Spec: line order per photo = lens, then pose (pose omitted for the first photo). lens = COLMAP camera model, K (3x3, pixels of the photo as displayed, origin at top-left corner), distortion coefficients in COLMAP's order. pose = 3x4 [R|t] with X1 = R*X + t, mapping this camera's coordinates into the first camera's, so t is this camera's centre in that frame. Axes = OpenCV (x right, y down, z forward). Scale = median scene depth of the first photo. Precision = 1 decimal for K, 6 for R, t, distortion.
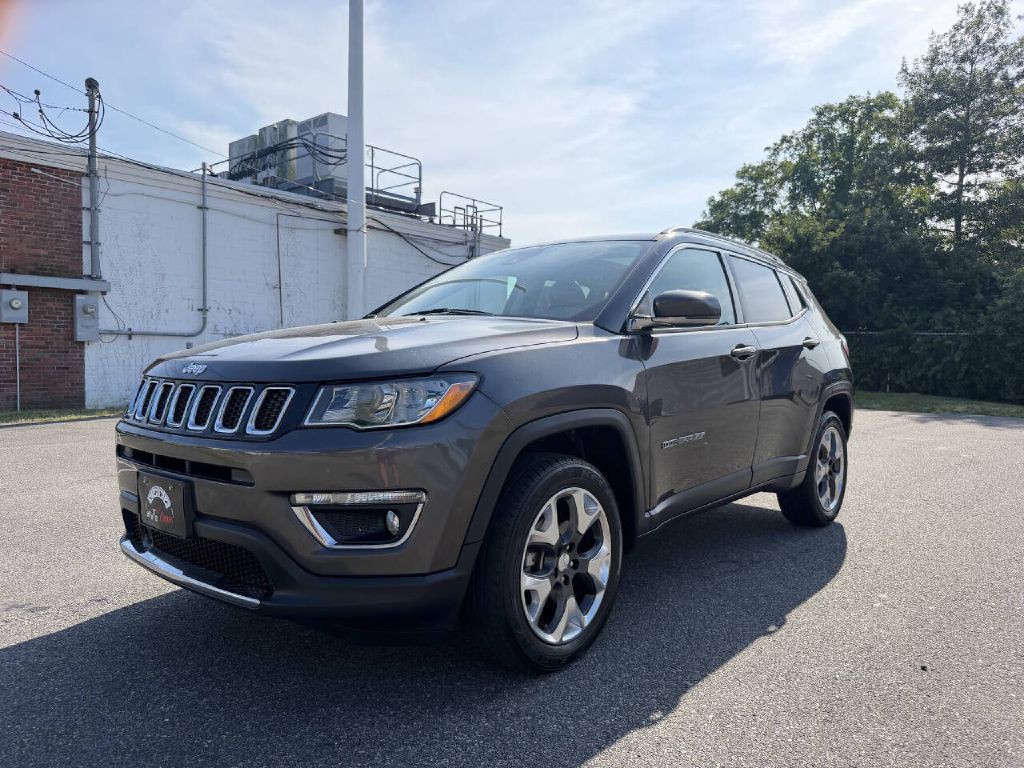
lens RADIAL K [[714.4, 0, 487.7], [0, 714.4, 379.1], [0, 0, 1]] dist [0.031653, -0.045804]
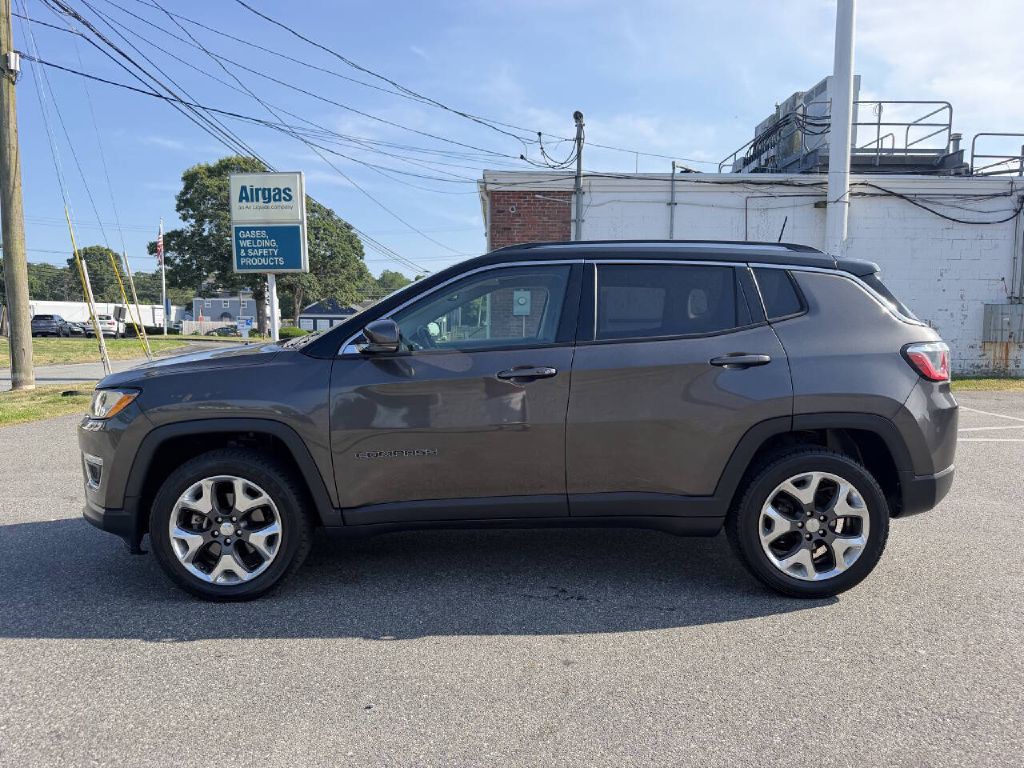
lens RADIAL K [[714.4, 0, 541.4], [0, 714.4, 387.2], [0, 0, 1]] dist [0.031653, -0.045804]
pose [[0.674730, 0.057402, -0.735829, 0.327720], [-0.017714, 0.997943, 0.061606, -0.024089], [0.737852, -0.028533, 0.674359, 0.113267]]
